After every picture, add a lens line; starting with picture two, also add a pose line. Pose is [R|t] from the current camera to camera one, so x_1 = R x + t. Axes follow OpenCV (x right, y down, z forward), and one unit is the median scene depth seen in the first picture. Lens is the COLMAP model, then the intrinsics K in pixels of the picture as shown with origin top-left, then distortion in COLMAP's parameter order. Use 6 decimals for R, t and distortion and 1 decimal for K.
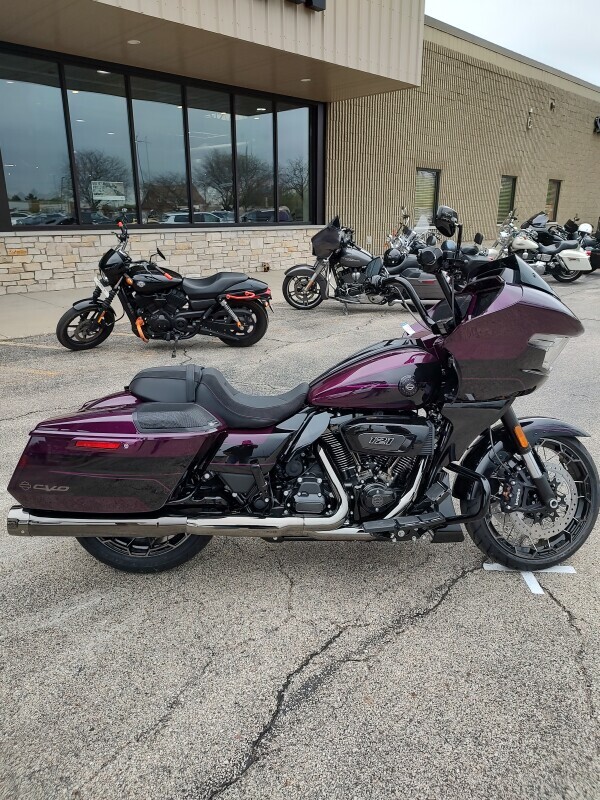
lens RADIAL K [[568.7, 0, 297.8], [0, 568.7, 409.9], [0, 0, 1]] dist [0.008876, -0.003856]
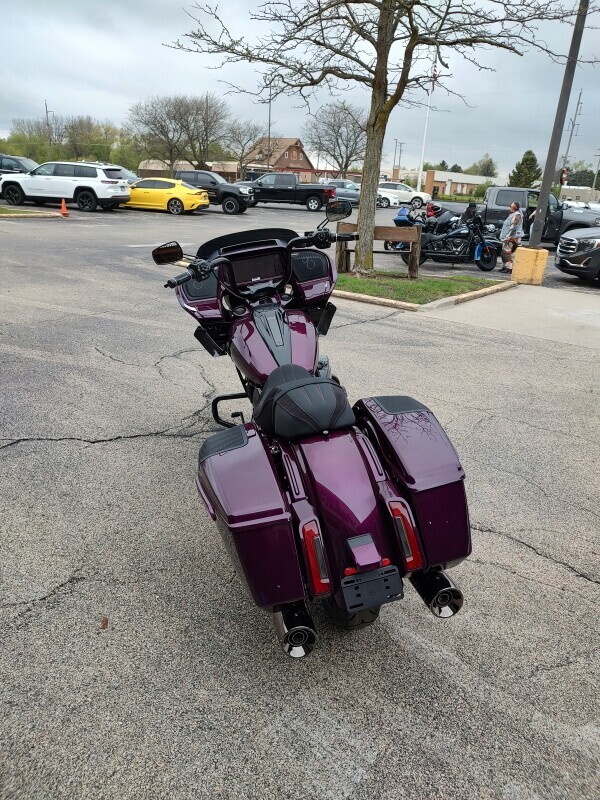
lens RADIAL K [[576.4, 0, 295.9], [0, 576.4, 401.6], [0, 0, 1]] dist [0.008971, -0.007612]
pose [[-0.138961, -0.363425, 0.921201, -0.419131], [0.266273, 0.882257, 0.388228, -0.166534], [-0.953828, 0.299239, -0.025829, 0.421058]]
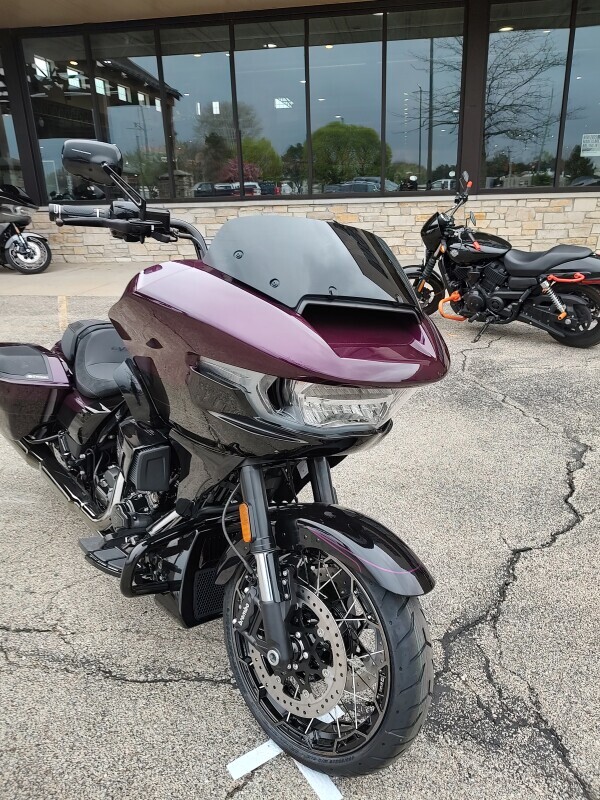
lens RADIAL K [[595.0, 0, 302.8], [0, 595.0, 416.8], [0, 0, 1]] dist [0.001229, 0.002216]
pose [[0.586864, 0.277684, -0.760581, 0.343607], [-0.239333, 0.956870, 0.164678, -0.070506], [0.773505, 0.085389, 0.628011, 0.248828]]
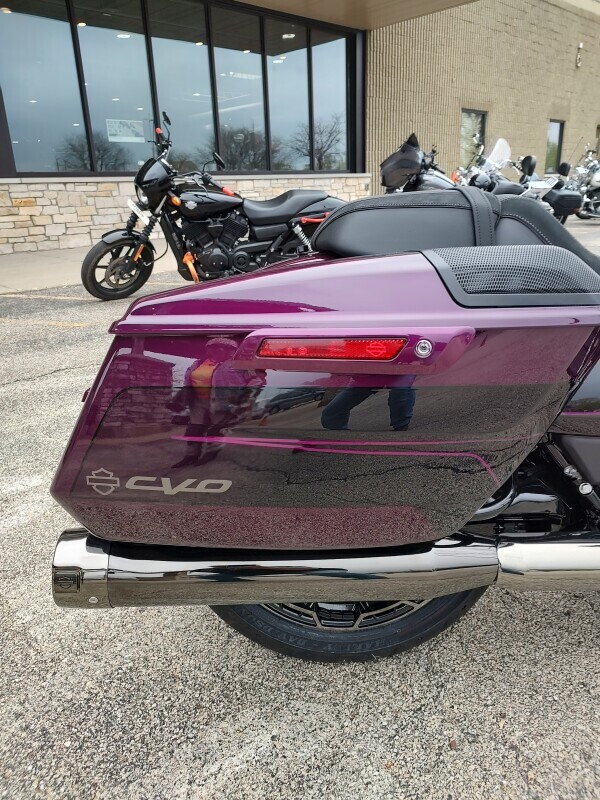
lens RADIAL K [[577.7, 0, 301.9], [0, 577.7, 404.2], [0, 0, 1]] dist [0.001156, 0.000551]
pose [[0.999434, -0.030149, -0.014929, -0.120011], [0.030483, 0.999279, 0.022641, 0.028097], [0.014235, -0.023084, 0.999632, 0.222665]]
